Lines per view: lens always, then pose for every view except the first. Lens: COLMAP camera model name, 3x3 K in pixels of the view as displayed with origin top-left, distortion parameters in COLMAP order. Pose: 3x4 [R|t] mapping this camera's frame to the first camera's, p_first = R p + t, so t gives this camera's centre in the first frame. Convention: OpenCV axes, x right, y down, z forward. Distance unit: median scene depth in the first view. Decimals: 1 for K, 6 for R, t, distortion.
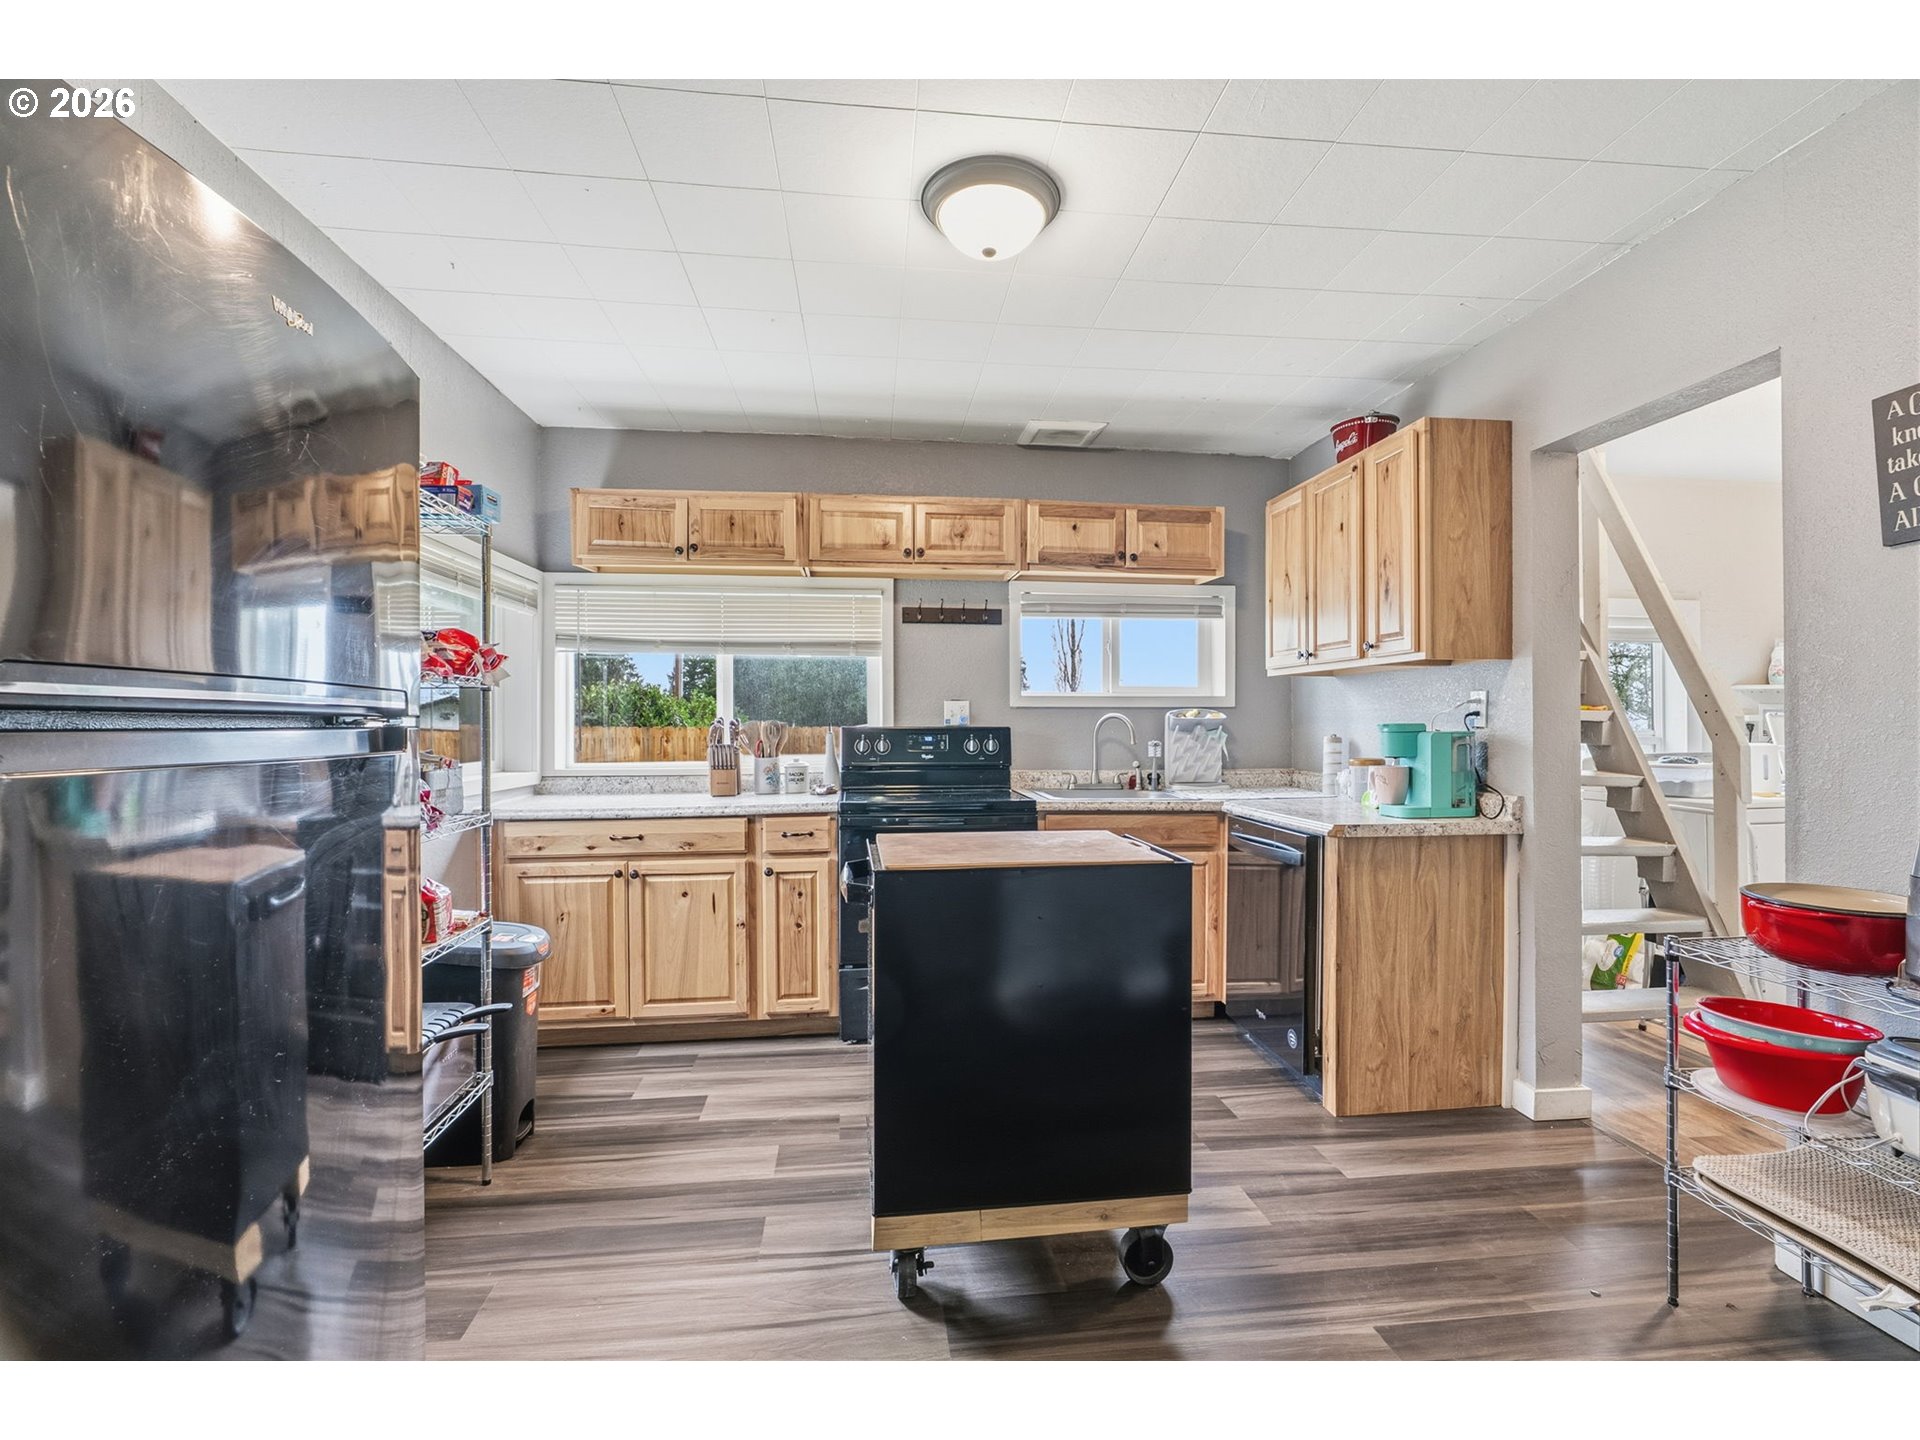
lens RADIAL K [[867.5, 0, 957.8], [0, 867.5, 722.8], [0, 0, 1]] dist [-0.003830, 0.002461]
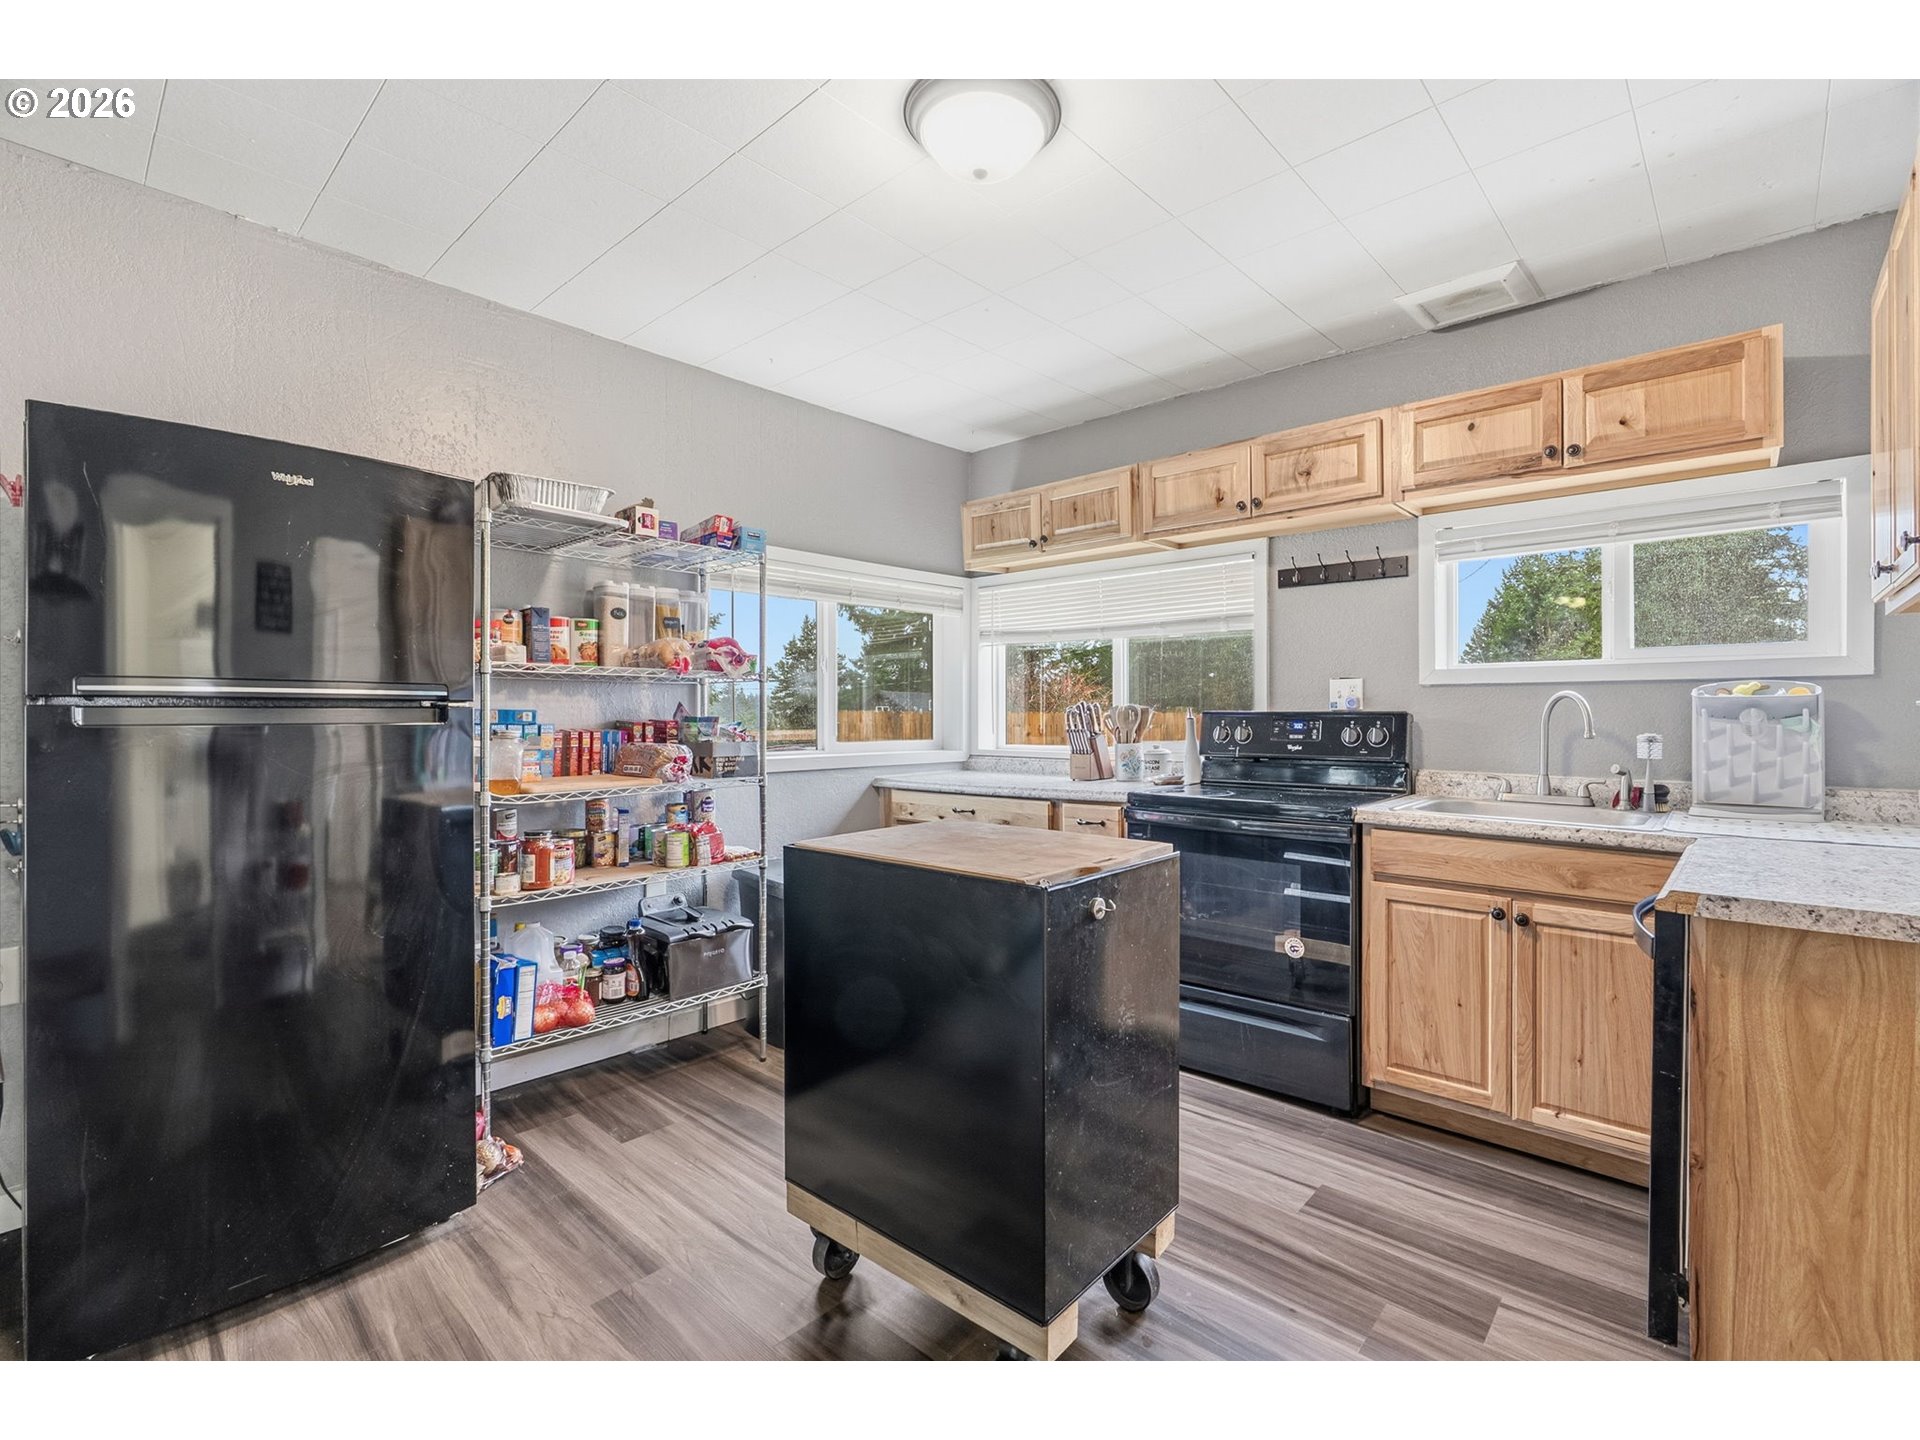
lens RADIAL K [[867.5, 0, 963.9], [0, 867.5, 714.4], [0, 0, 1]] dist [-0.003830, 0.002461]
pose [[0.659038, 0.000873, -0.752109, 0.388553], [0.001949, 0.999994, 0.002868, 0.004718], [0.752107, -0.003356, 0.659032, 0.226234]]
